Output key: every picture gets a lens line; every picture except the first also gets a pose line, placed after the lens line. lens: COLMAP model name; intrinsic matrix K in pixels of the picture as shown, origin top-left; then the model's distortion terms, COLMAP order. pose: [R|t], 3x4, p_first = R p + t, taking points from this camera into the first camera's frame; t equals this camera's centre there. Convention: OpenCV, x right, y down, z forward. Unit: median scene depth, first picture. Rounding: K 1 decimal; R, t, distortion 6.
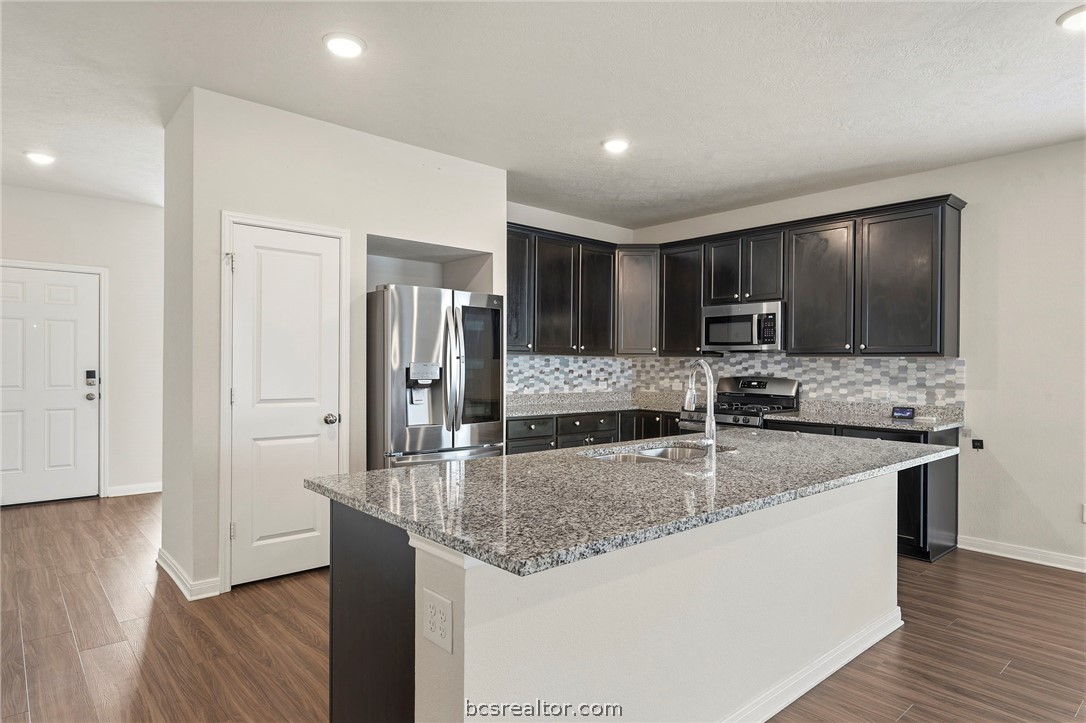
lens RADIAL K [[625.1, 0, 543.0], [0, 625.1, 361.5], [0, 0, 1]] dist [0.000908, 0.000086]
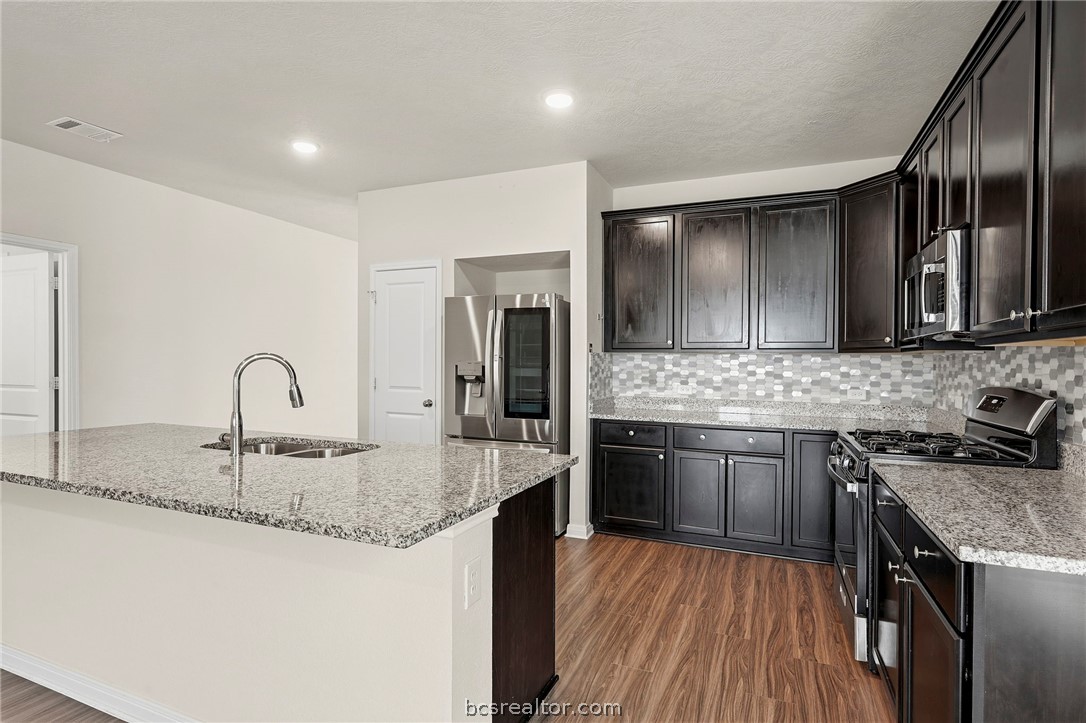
lens RADIAL K [[548.7, 0, 543.0], [0, 548.7, 361.5], [0, 0, 1]] dist [-0.000790, -0.000202]
pose [[0.435815, -0.005632, -0.900019, 0.680999], [-0.001624, 0.999974, -0.007044, 0.008582], [0.900035, 0.004531, 0.435794, 0.584915]]
